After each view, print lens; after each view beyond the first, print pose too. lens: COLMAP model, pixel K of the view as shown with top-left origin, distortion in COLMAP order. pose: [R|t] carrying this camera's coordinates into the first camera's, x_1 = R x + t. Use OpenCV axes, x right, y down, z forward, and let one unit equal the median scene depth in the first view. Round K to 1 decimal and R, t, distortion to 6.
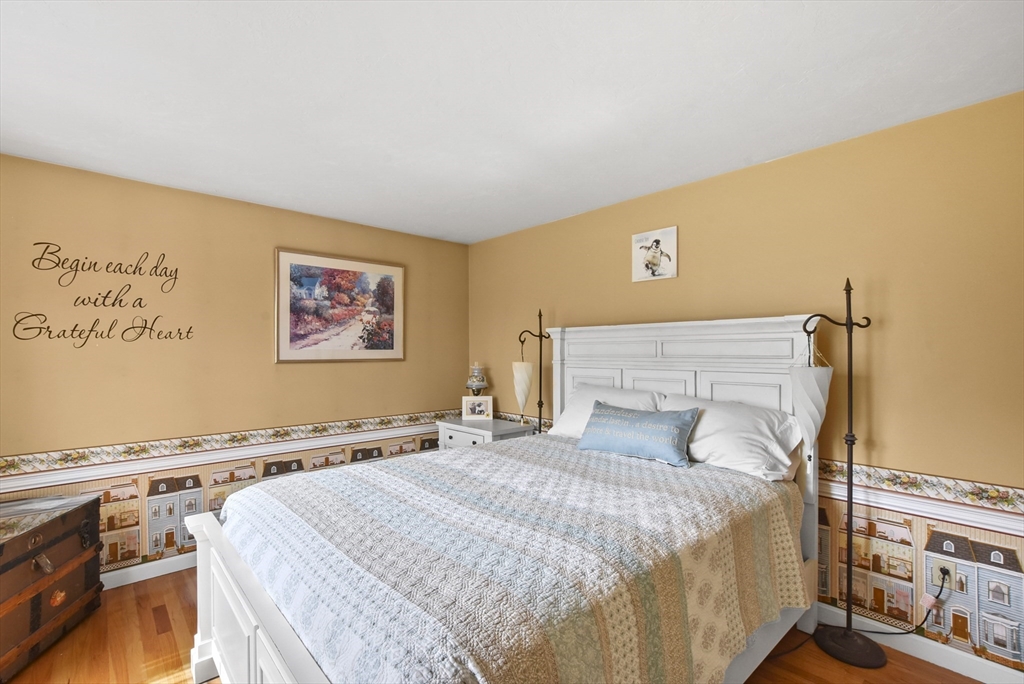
lens RADIAL K [[449.6, 0, 508.1], [0, 449.6, 349.0], [0, 0, 1]] dist [-0.011771, -0.000151]
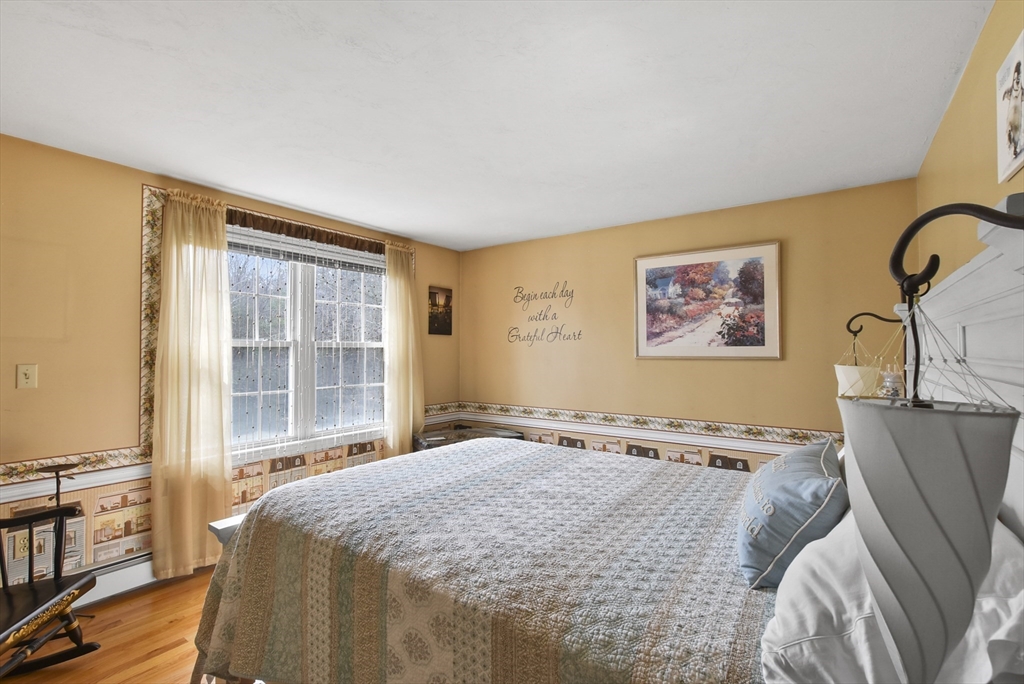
lens RADIAL K [[469.0, 0, 512.0], [0, 469.0, 342.0], [0, 0, 1]] dist [-0.015257, 0.000132]
pose [[0.206191, -0.014836, -0.978399, 0.543958], [0.005632, 0.999886, -0.013975, 0.003528], [0.978496, -0.002629, 0.206251, 0.415222]]
